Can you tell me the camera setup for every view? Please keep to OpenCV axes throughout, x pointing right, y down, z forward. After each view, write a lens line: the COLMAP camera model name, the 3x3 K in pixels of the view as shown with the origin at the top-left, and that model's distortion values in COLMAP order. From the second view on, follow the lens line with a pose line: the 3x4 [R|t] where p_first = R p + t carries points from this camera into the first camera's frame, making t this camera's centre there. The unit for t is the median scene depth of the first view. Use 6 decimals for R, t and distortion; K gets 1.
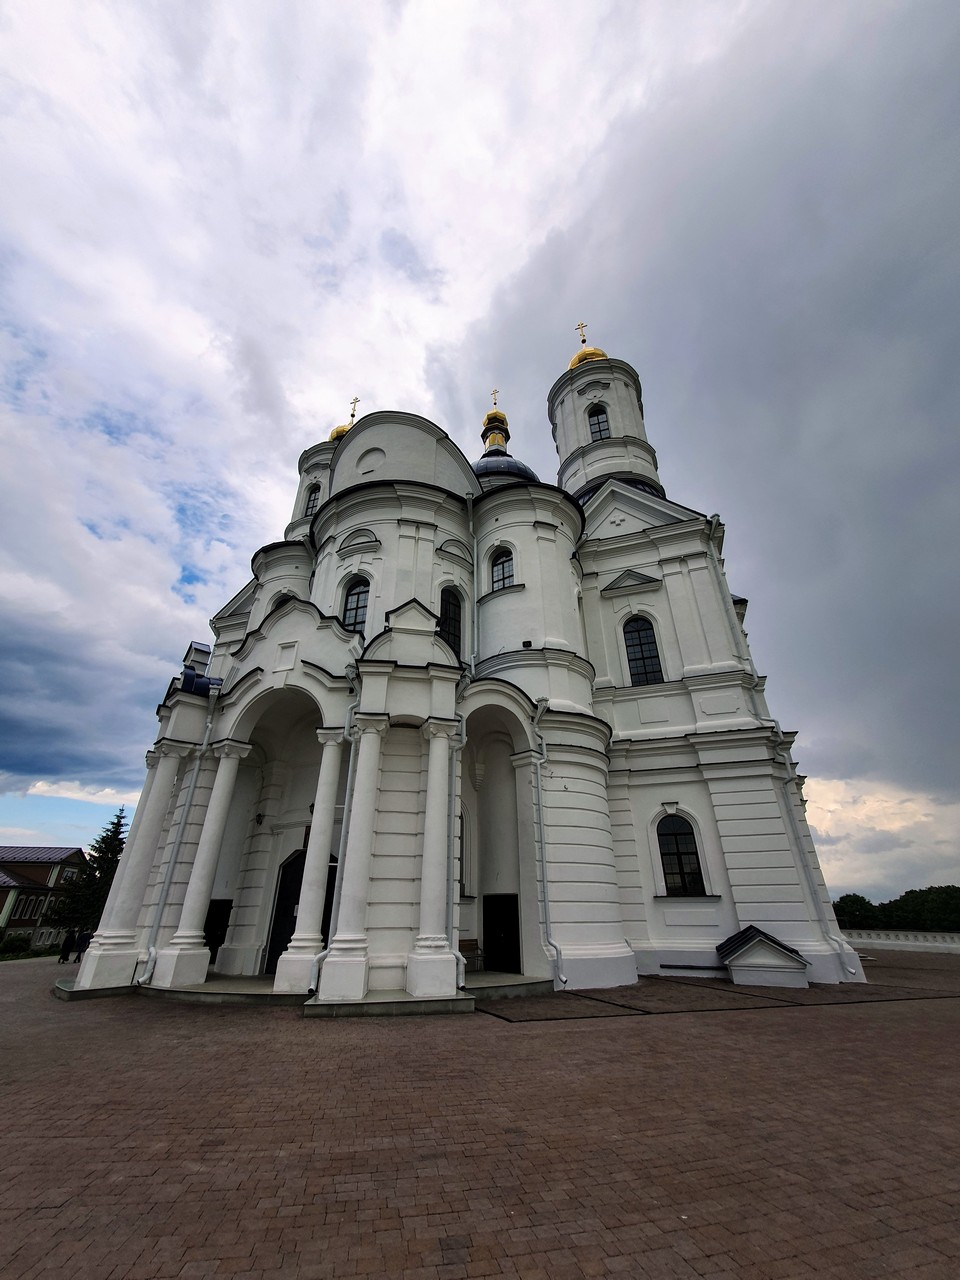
lens RADIAL K [[507.1, 0, 480.0], [0, 507.1, 640.0], [0, 0, 1]] dist [-0.001453, -0.000209]
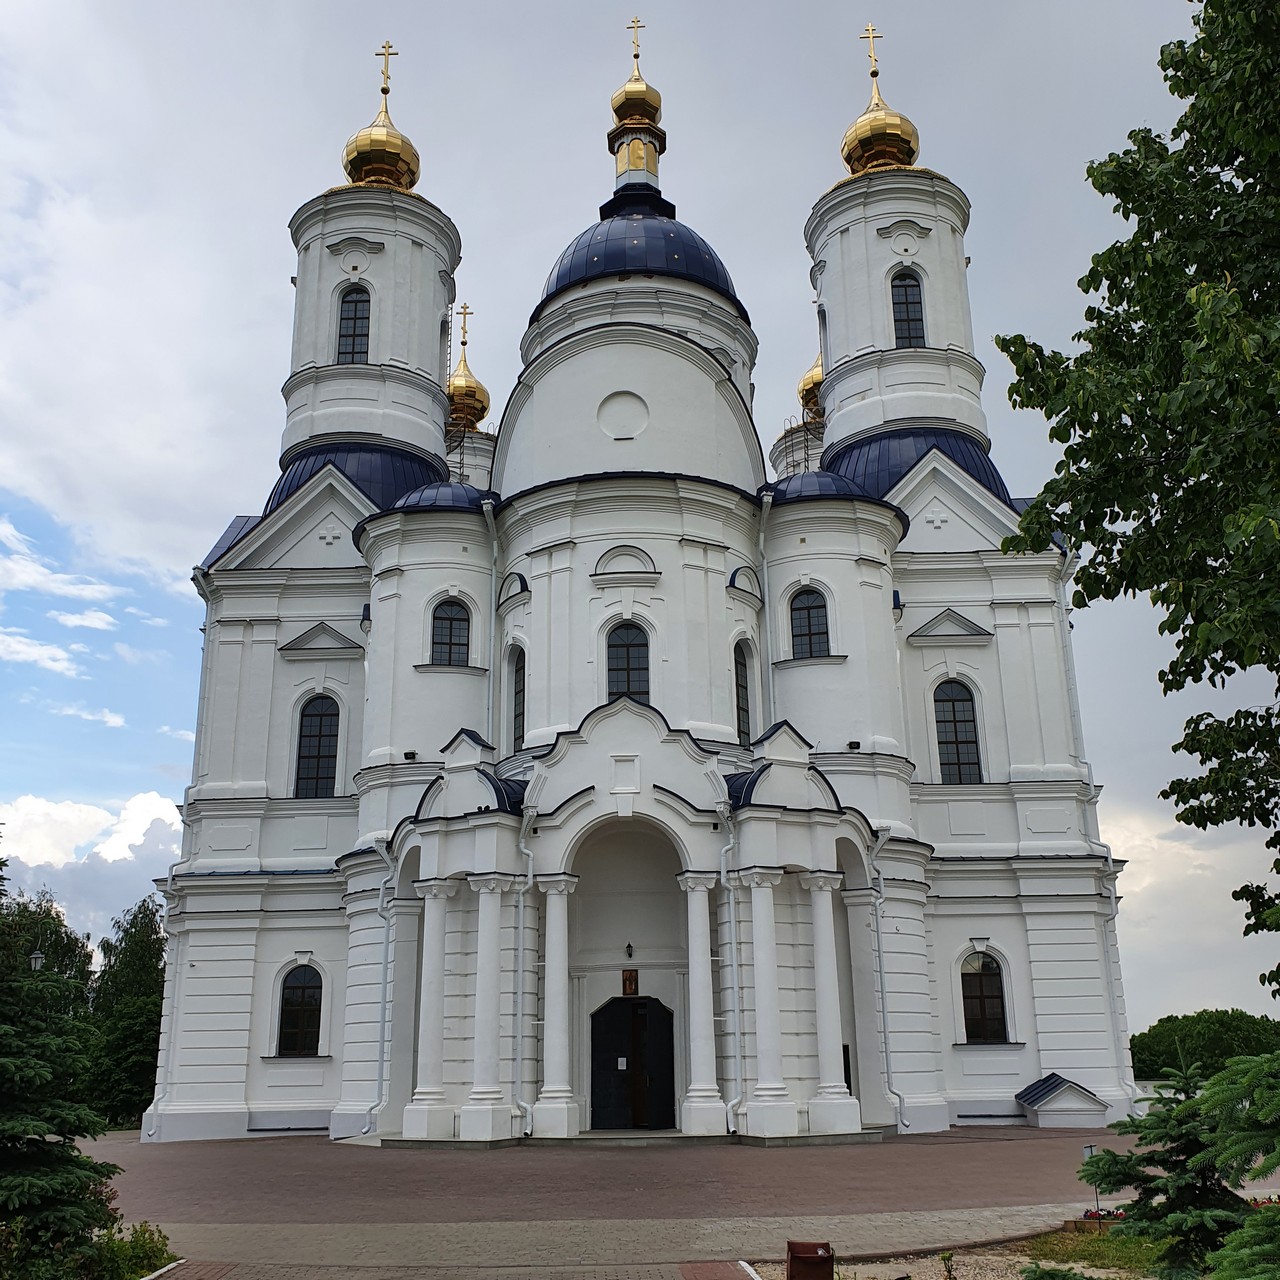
lens RADIAL K [[1339.4, 0, 640.0], [0, 1339.4, 640.0], [0, 0, 1]] dist [0.165140, -0.566915]
pose [[0.955722, 0.078025, 0.283738, -0.821624], [-0.130079, 0.976906, 0.169509, -0.456823], [-0.263959, -0.198912, 0.943801, -0.841231]]
